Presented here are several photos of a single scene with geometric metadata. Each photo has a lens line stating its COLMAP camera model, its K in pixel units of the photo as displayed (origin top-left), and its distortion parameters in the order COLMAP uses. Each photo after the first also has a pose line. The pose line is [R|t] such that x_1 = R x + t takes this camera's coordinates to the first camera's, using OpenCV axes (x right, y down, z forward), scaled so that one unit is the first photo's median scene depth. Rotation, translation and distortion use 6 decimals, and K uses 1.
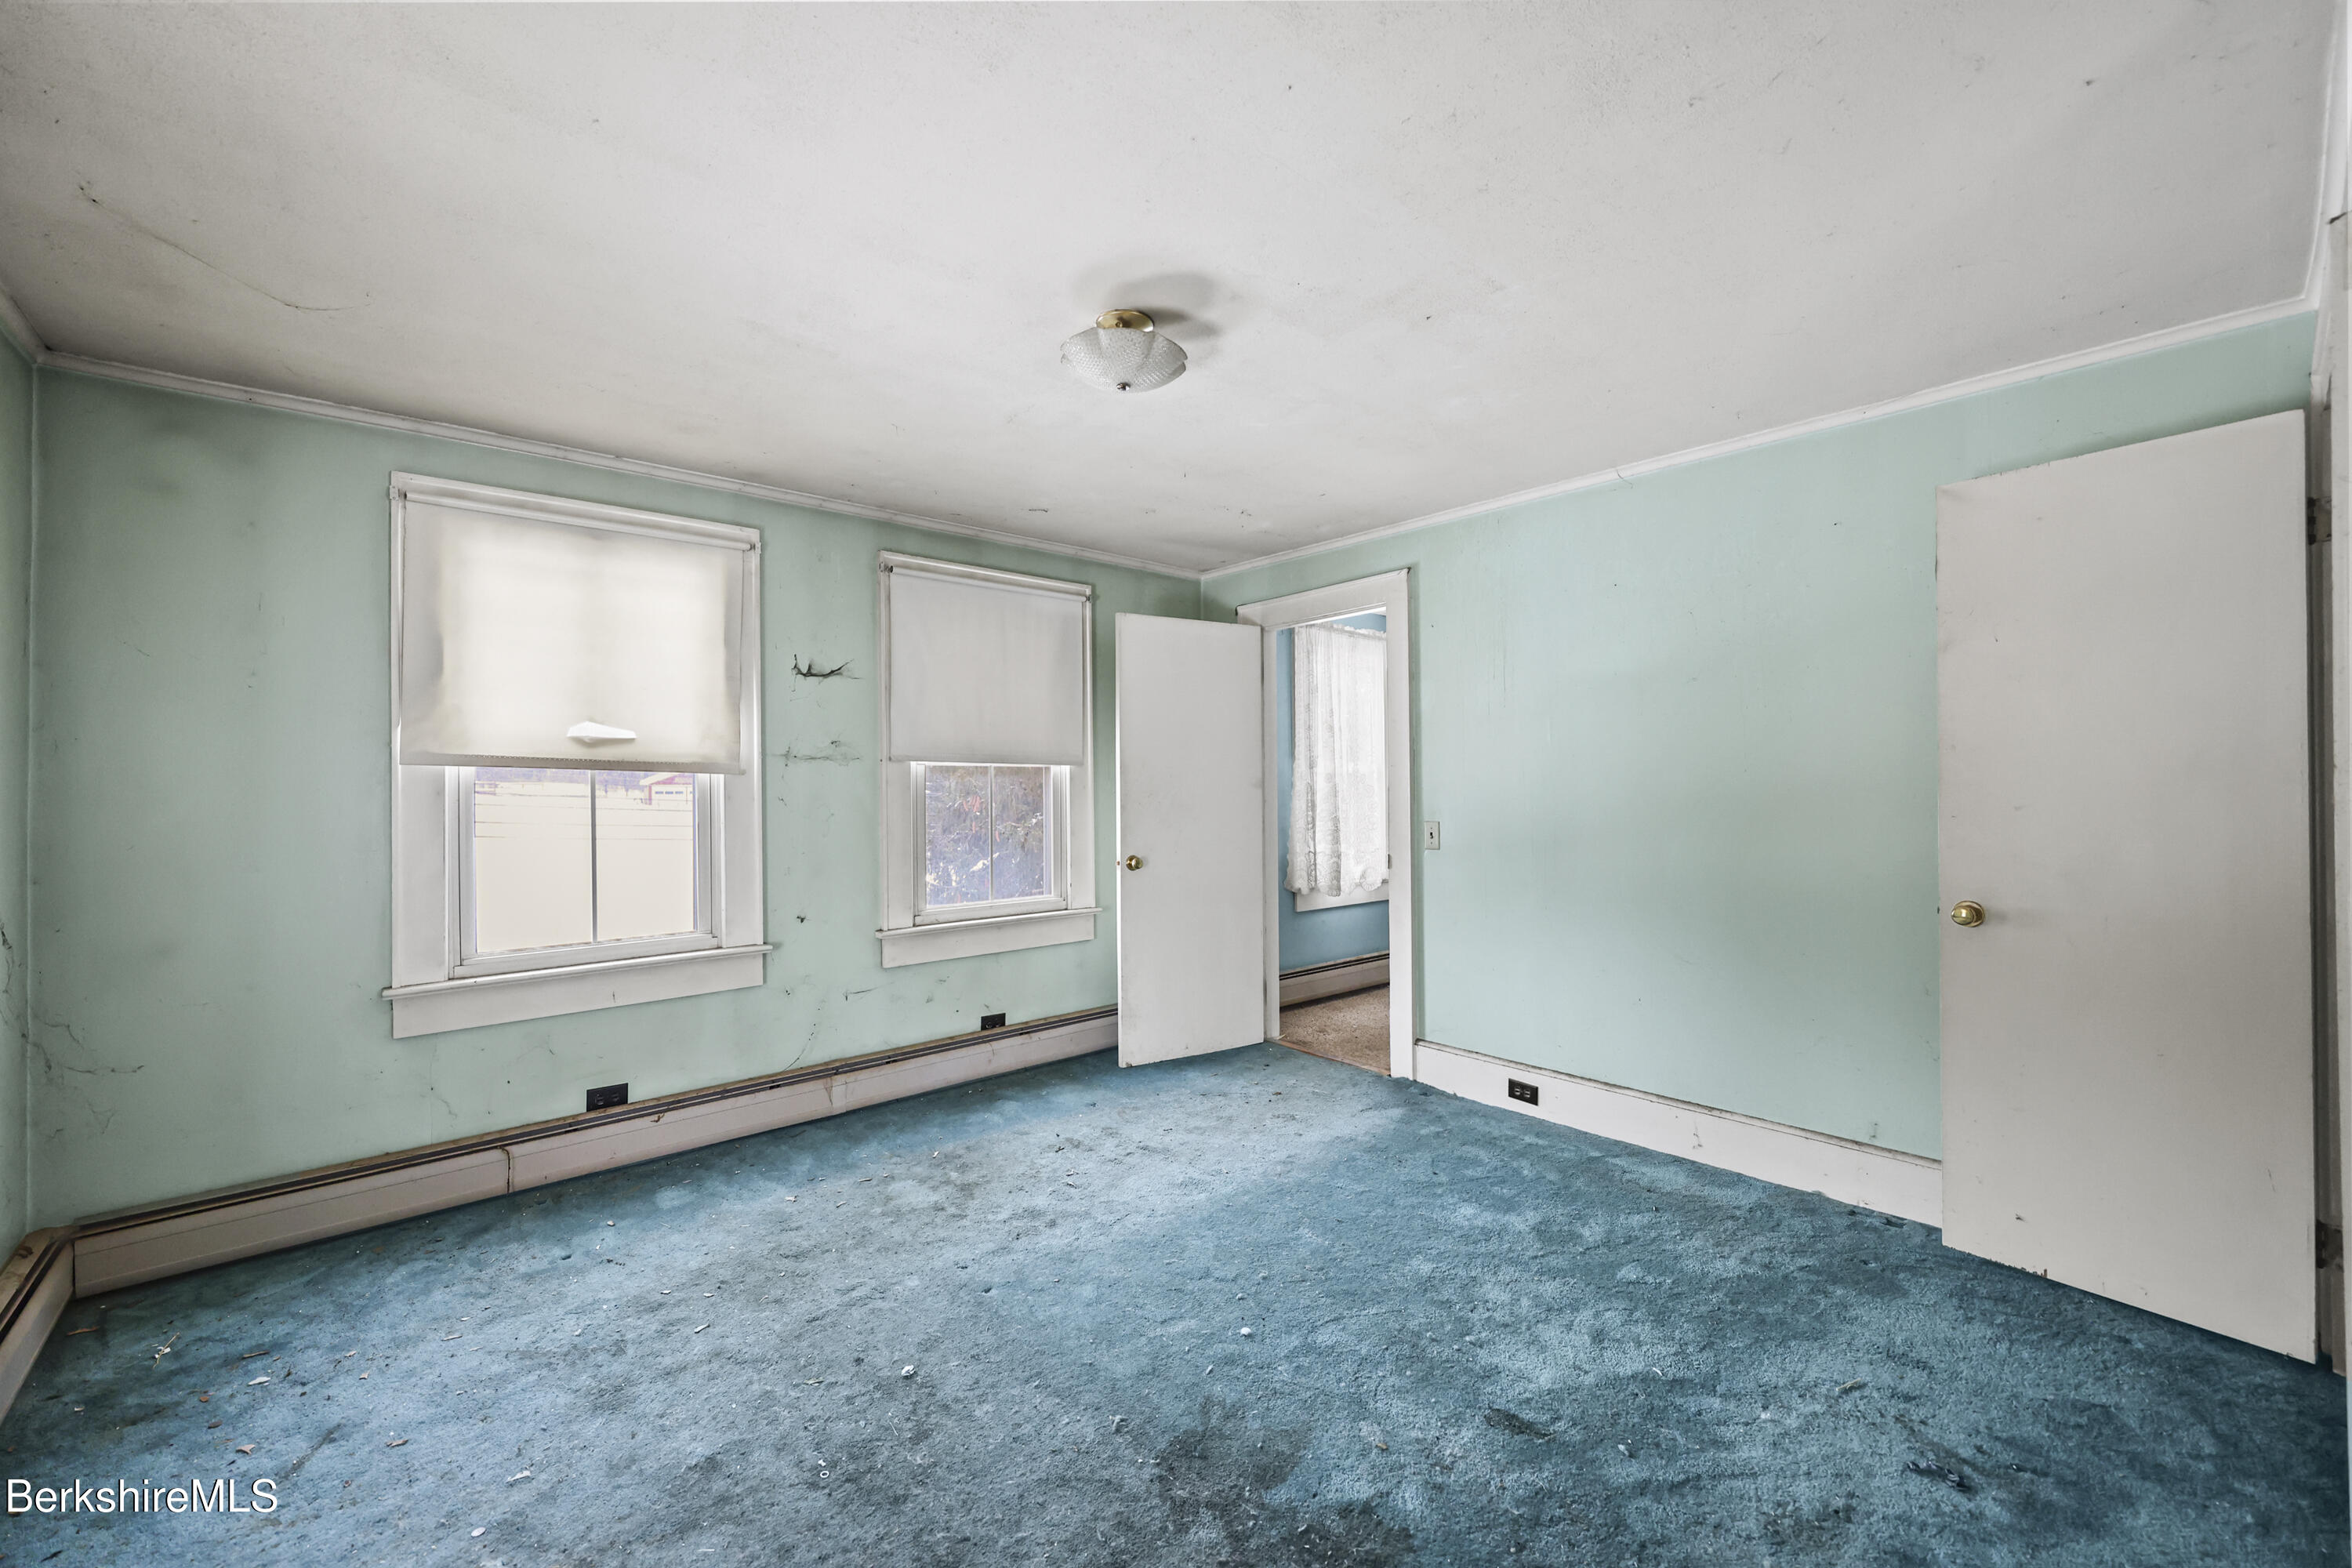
lens RADIAL K [[951.2, 0, 1187.0], [0, 951.2, 785.3], [0, 0, 1]] dist [0.002556, 0.000285]
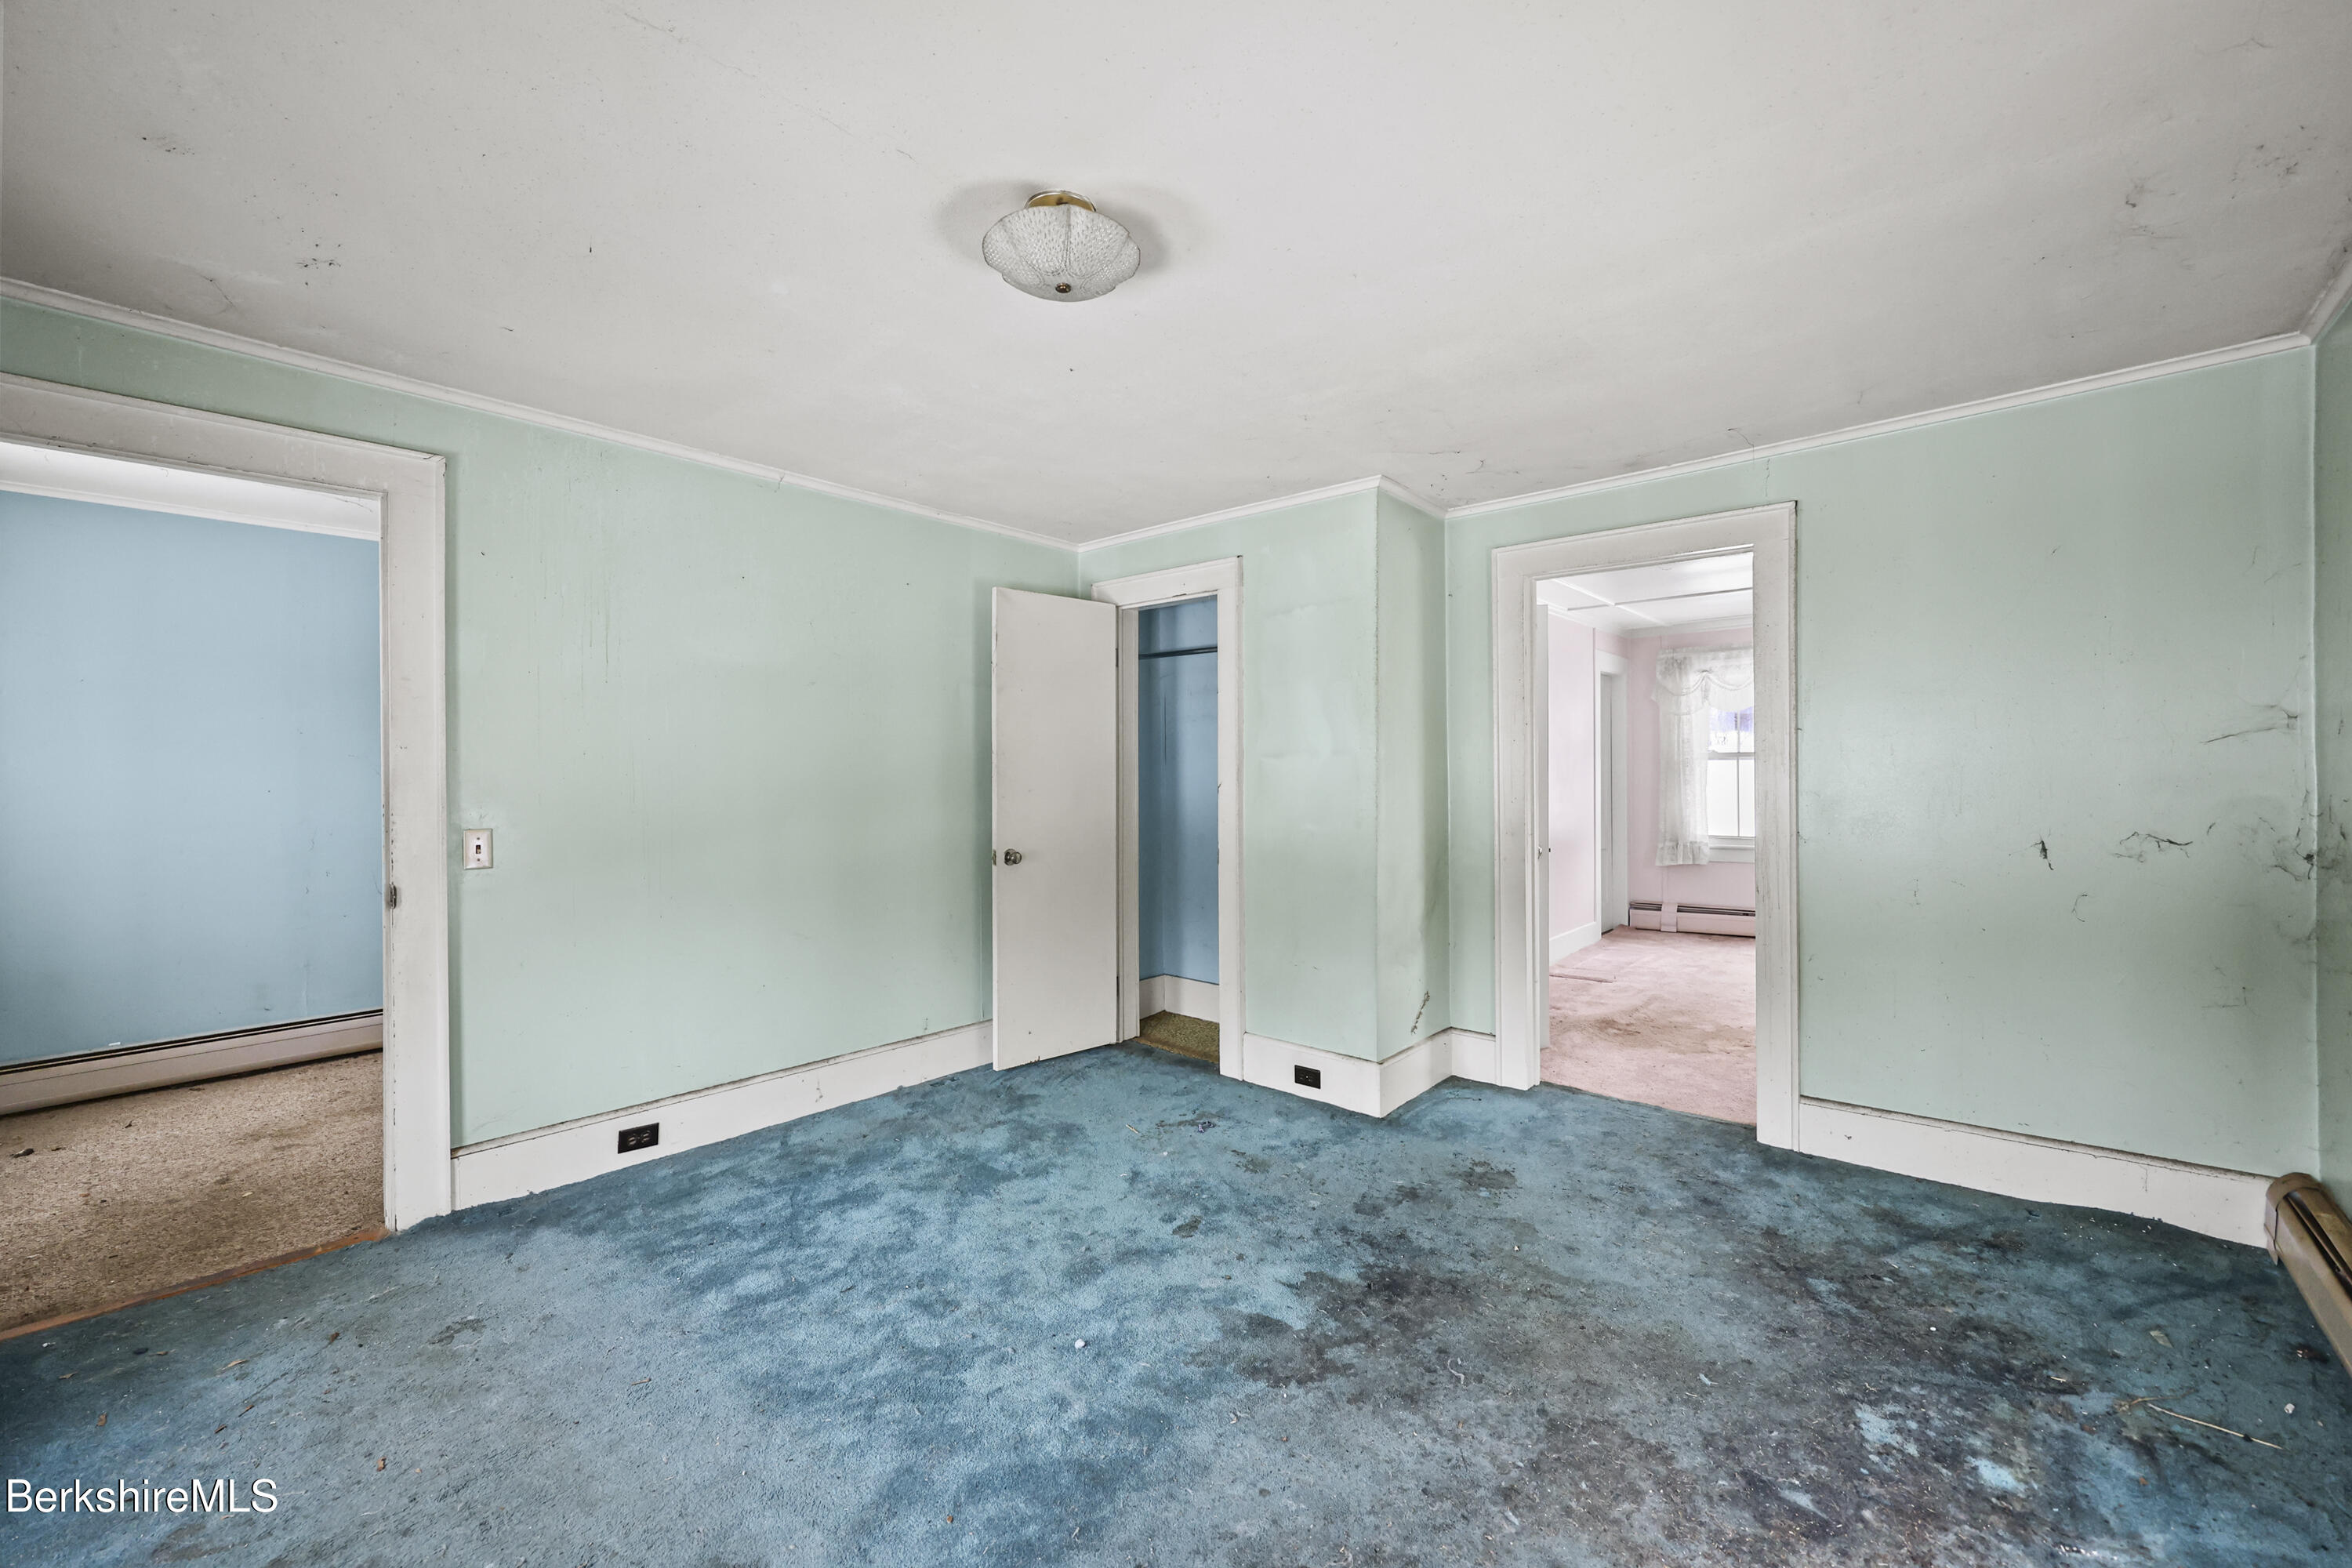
lens RADIAL K [[951.2, 0, 1179.7], [0, 951.2, 772.3], [0, 0, 1]] dist [0.002556, 0.000285]
pose [[-0.134085, 0.009067, 0.990928, -0.629005], [0.003237, 0.999957, -0.008711, 0.004597], [-0.990965, 0.002040, -0.134108, 0.713069]]
